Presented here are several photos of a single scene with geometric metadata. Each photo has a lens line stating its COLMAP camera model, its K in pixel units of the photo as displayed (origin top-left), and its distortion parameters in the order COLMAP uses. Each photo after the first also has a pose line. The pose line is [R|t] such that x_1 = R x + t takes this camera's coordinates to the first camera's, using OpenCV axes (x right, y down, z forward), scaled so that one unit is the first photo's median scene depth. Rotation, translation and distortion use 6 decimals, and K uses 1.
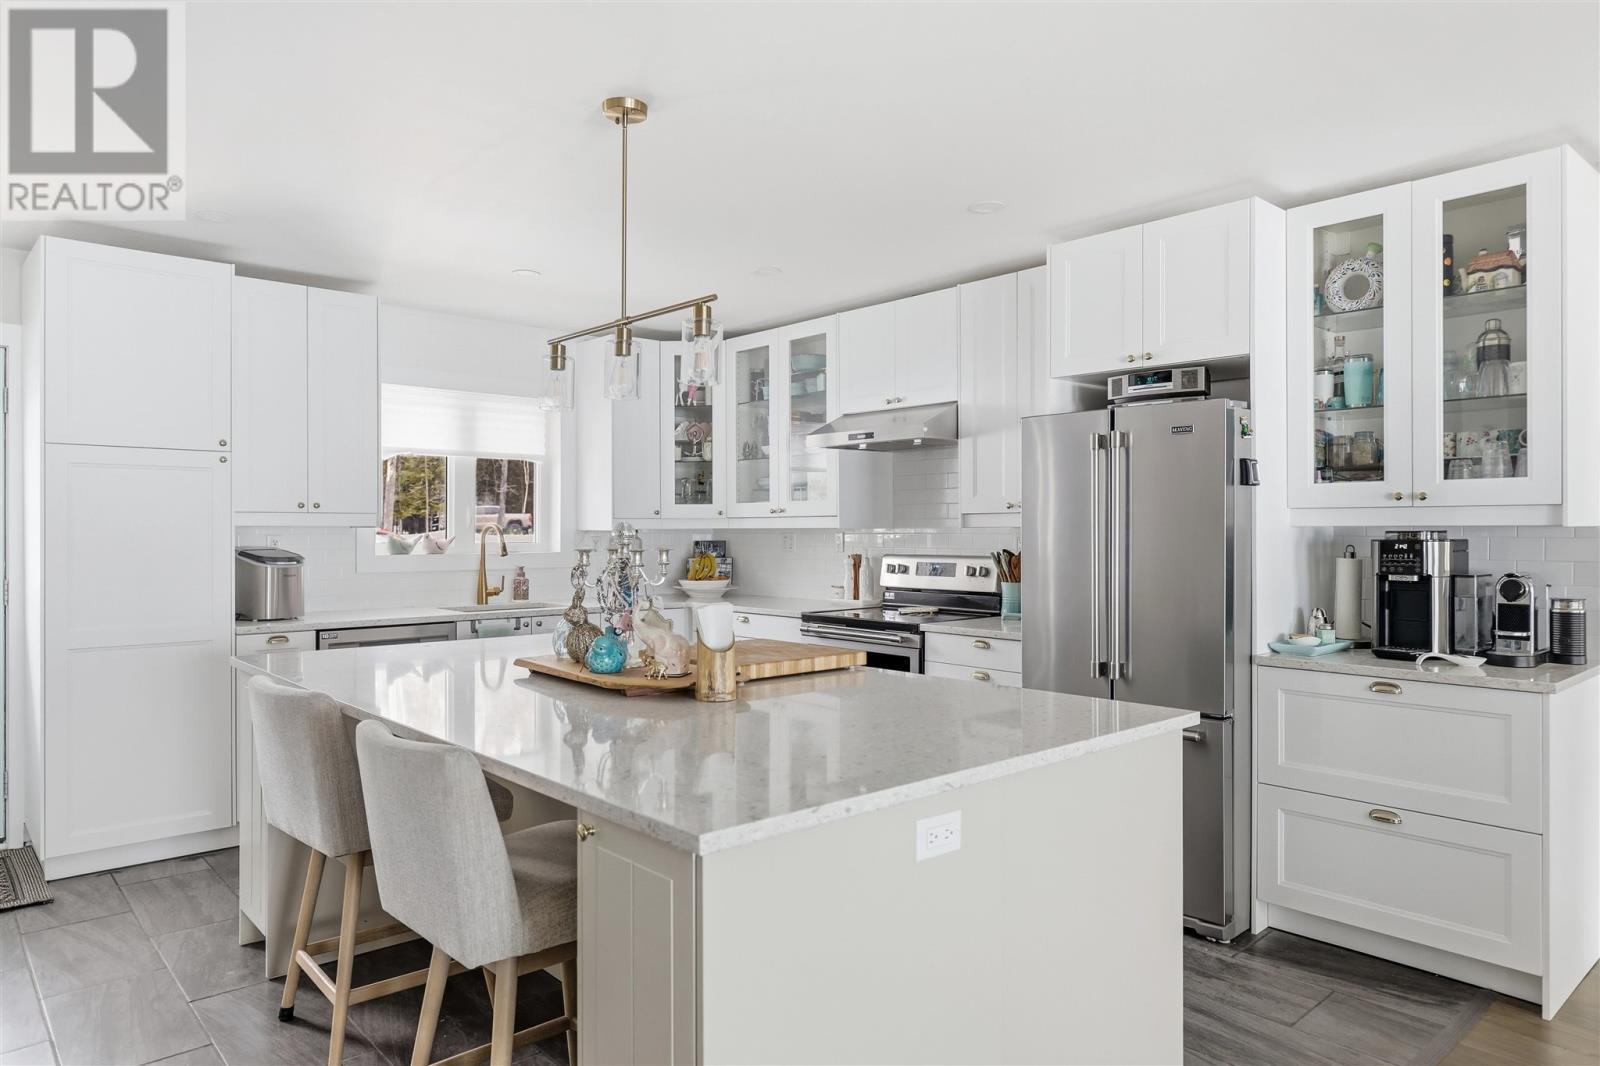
lens RADIAL K [[1017.7, 0, 785.2], [0, 1017.7, 533.0], [0, 0, 1]] dist [-0.017672, 0.012420]
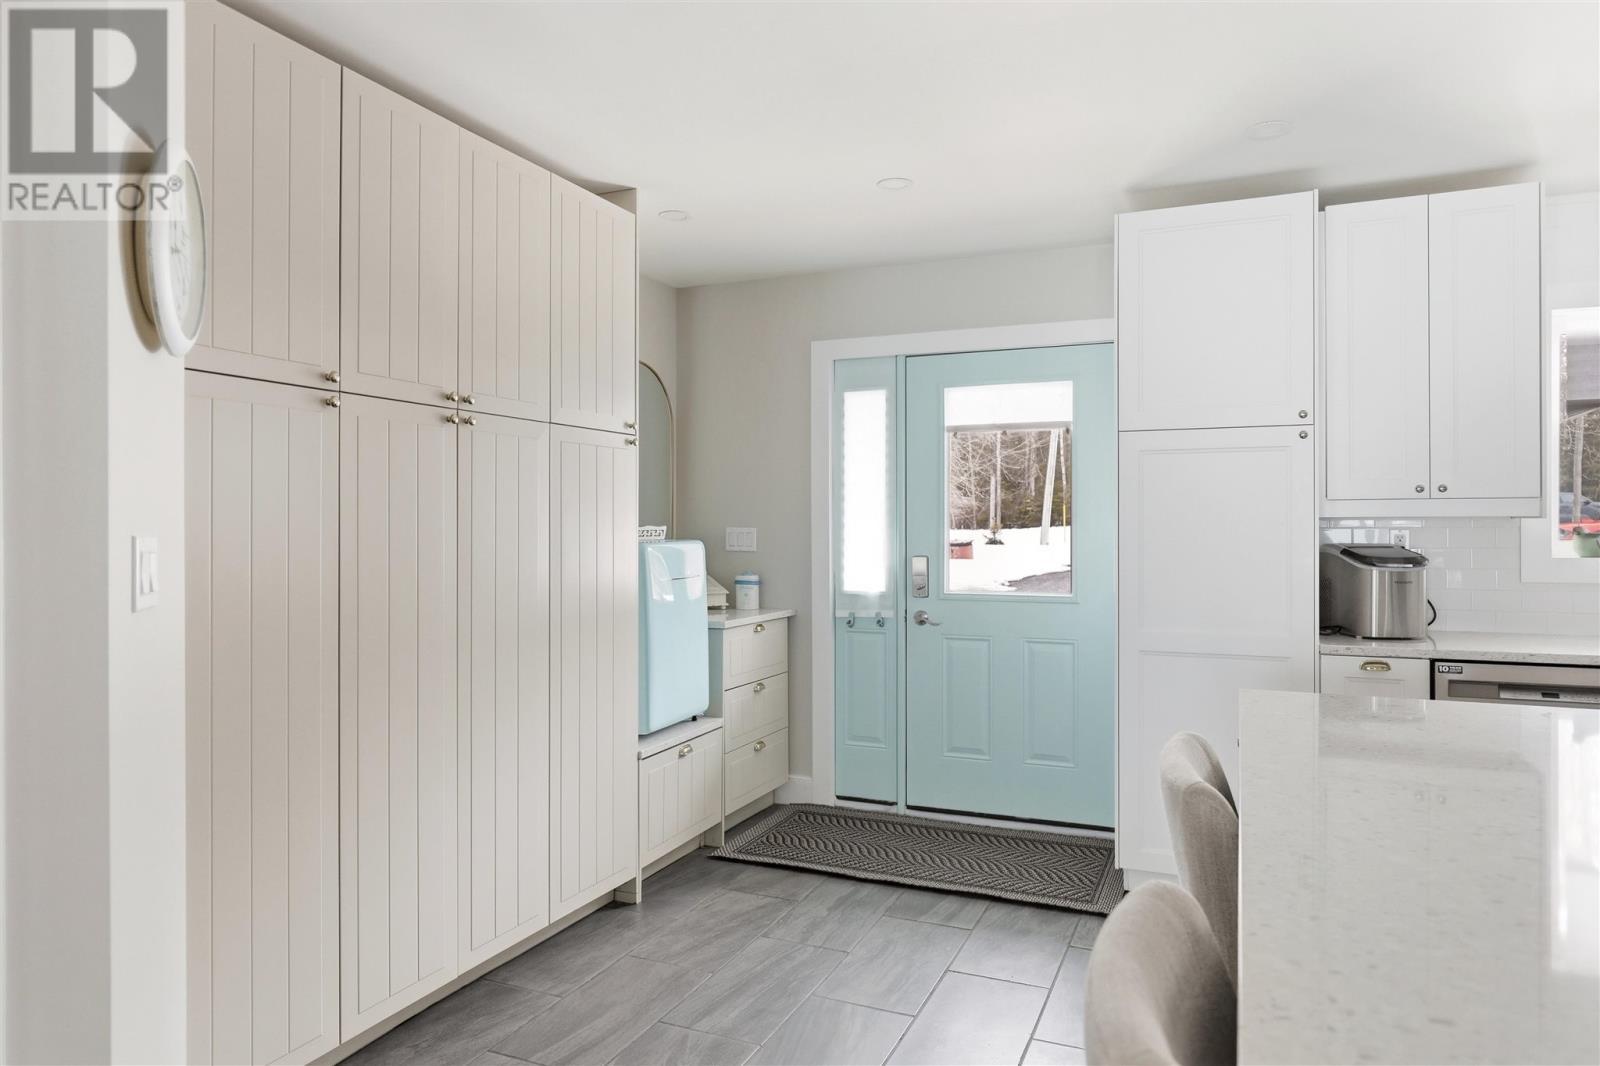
lens RADIAL K [[1017.7, 0, 799.7], [0, 1017.7, 519.1], [0, 0, 1]] dist [-0.017672, 0.012420]
pose [[0.426323, -0.006076, -0.904551, 0.004974], [-0.000453, 0.999976, -0.006931, 0.000533], [0.904571, 0.003364, 0.426310, 0.367096]]
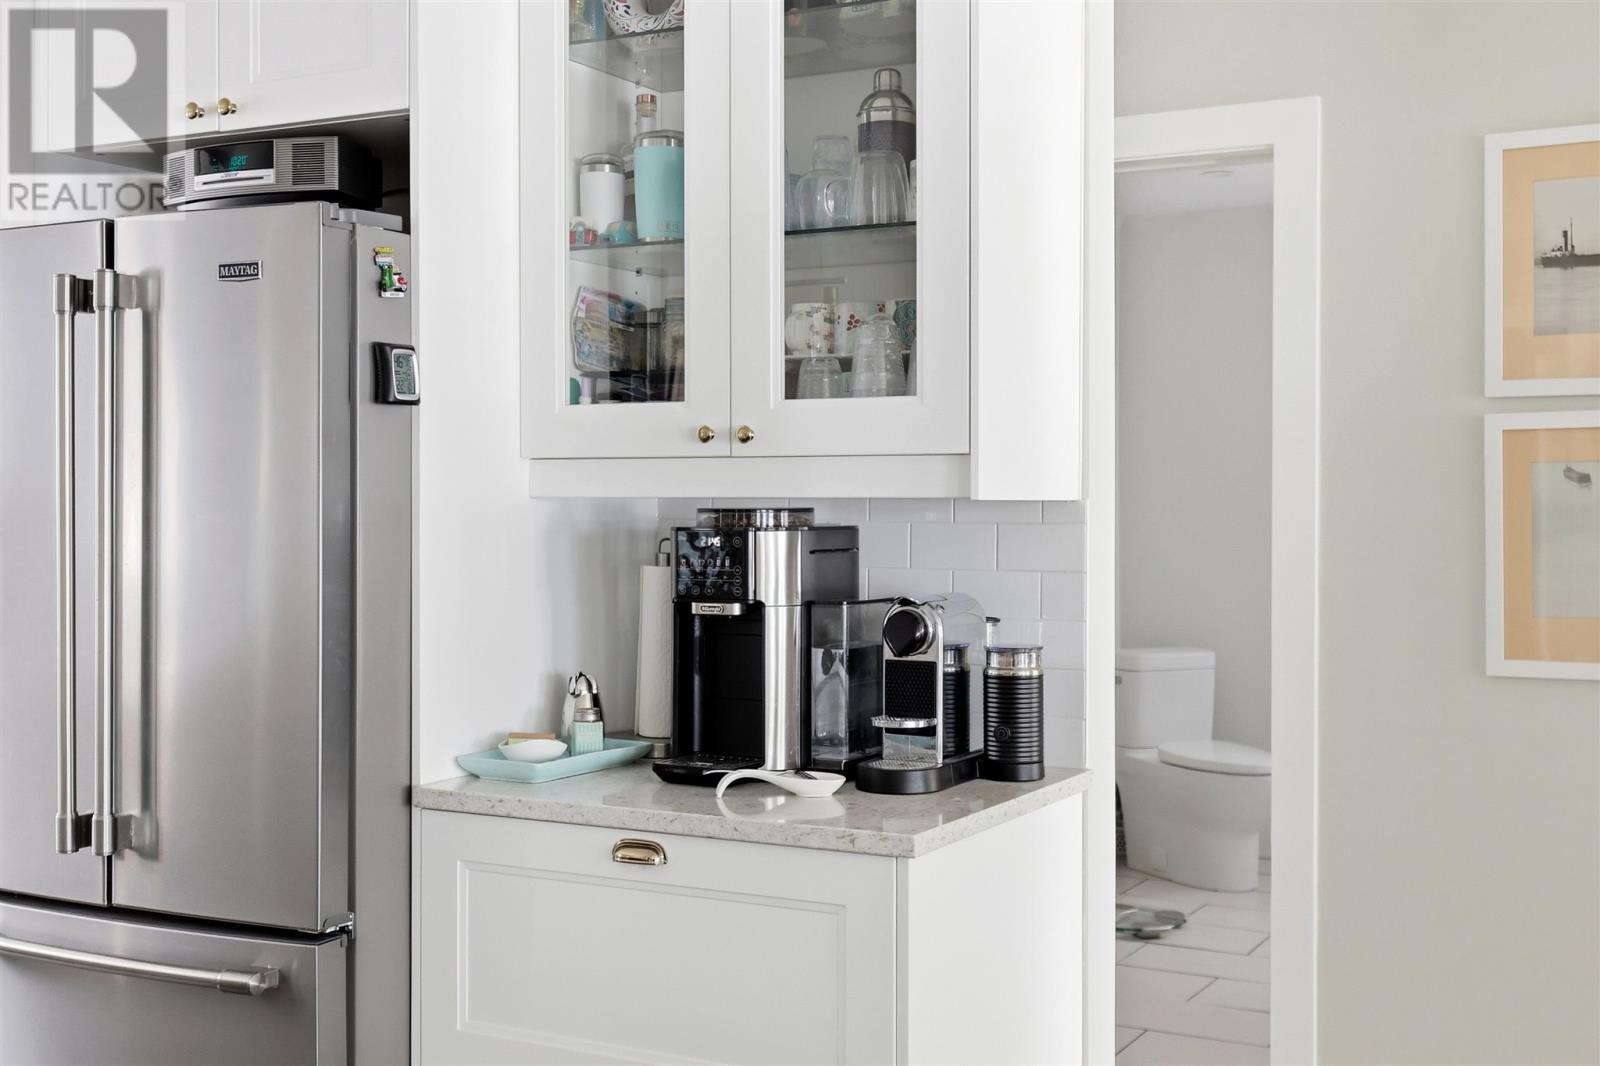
lens RADIAL K [[1872.6, 0, 806.9], [0, 1872.6, 531.8], [0, 0, 1]] dist [0.003007, 0.000000]
pose [[0.938051, 0.000032, 0.346498, 0.331828], [-0.002960, 0.999964, 0.007919, 0.001658], [-0.346486, -0.008454, 0.938017, 0.165355]]
